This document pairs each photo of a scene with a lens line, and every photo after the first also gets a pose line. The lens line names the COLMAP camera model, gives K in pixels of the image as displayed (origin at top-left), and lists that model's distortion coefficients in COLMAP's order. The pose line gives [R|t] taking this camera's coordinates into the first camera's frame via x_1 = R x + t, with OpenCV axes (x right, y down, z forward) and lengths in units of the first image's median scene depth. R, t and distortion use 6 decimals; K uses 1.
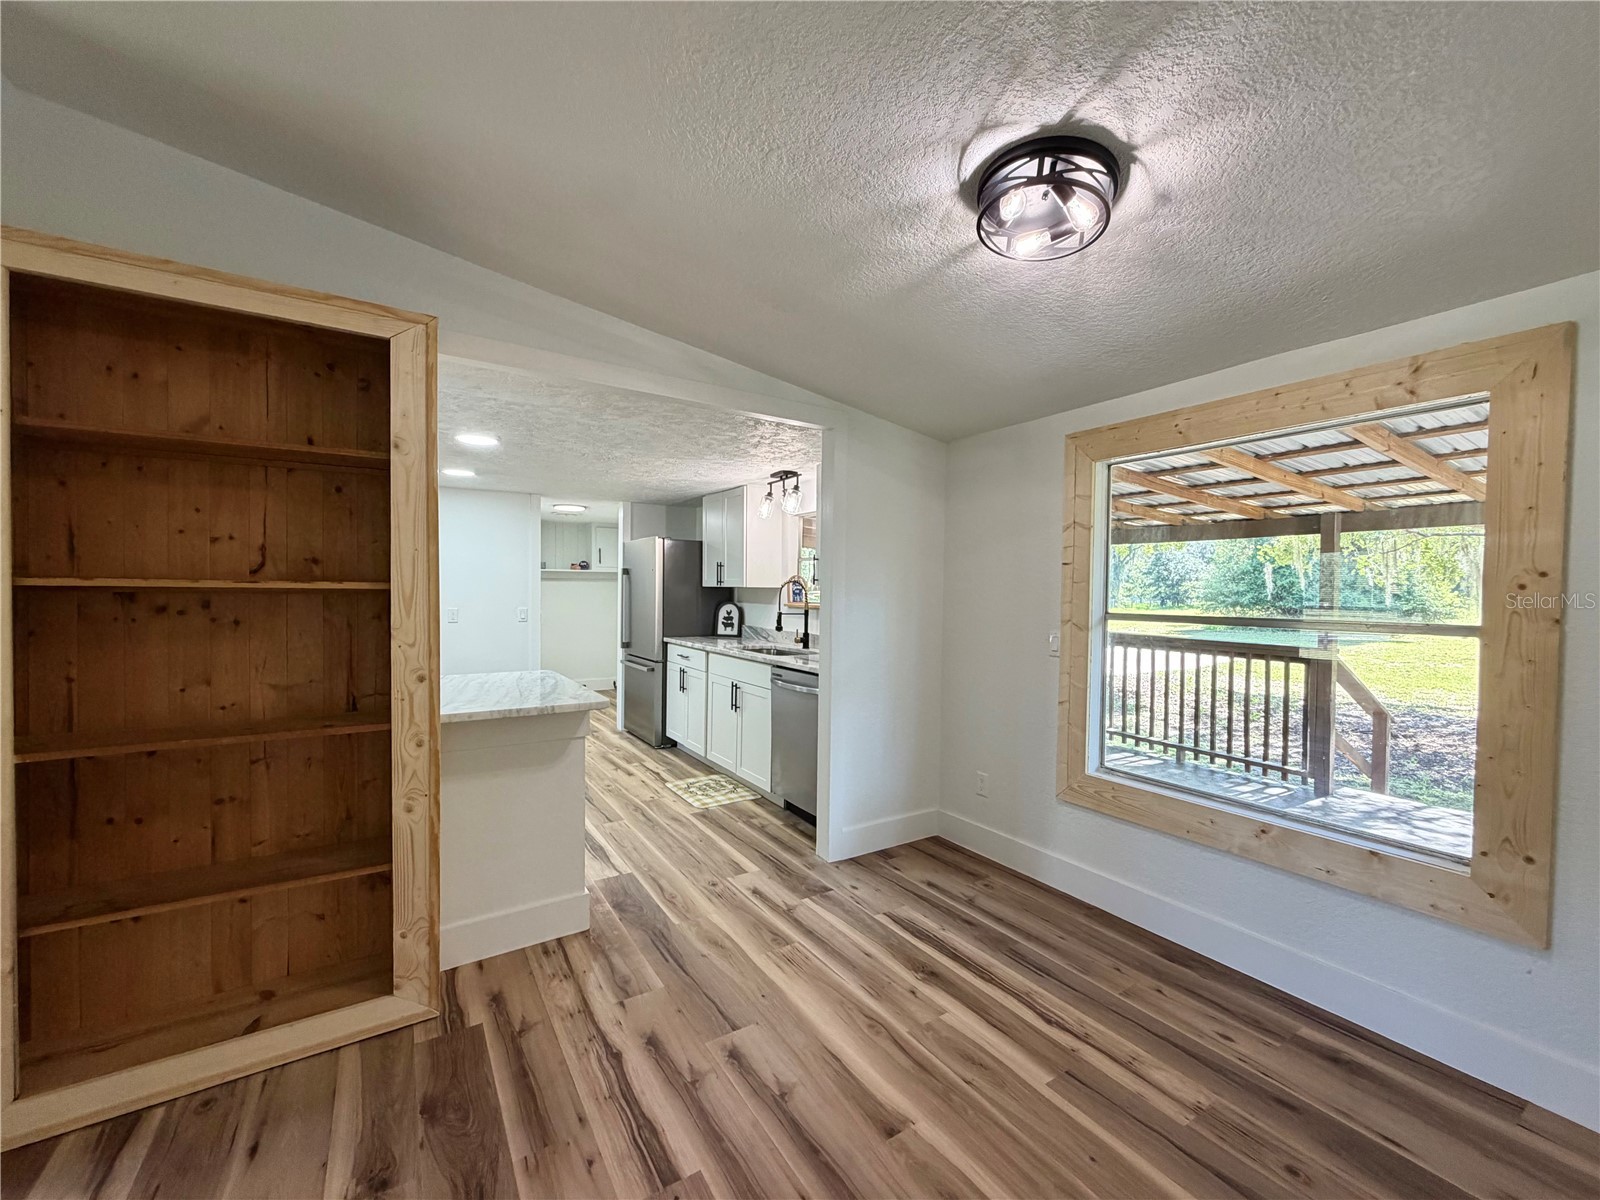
lens RADIAL K [[651.5, 0, 799.5], [0, 651.5, 601.0], [0, 0, 1]] dist [-0.000315, -0.000935]
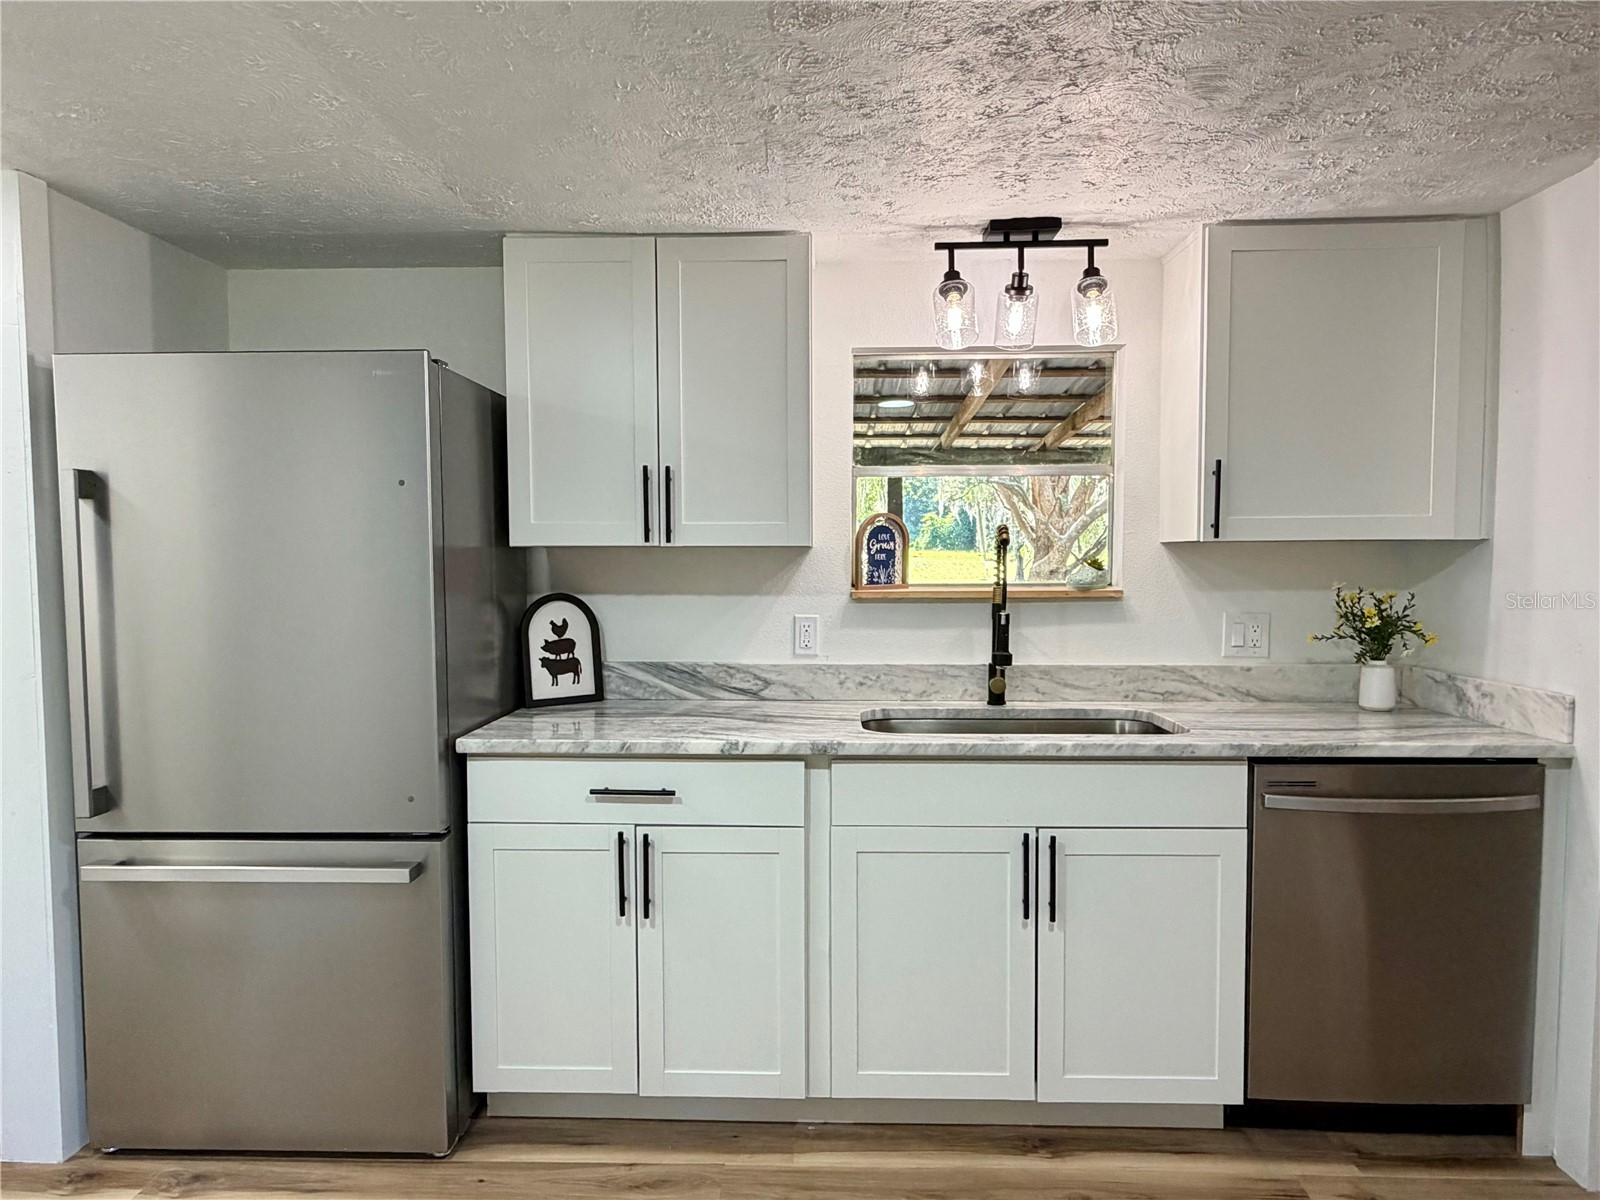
lens RADIAL K [[1015.2, 0, 800.1], [0, 1015.2, 608.8], [0, 0, 1]] dist [0.003429, 0.000542]
pose [[0.554476, -0.058228, 0.830160, -0.456362], [0.022804, 0.998238, 0.054786, -0.016058], [-0.831887, -0.011447, 0.554827, 0.632374]]
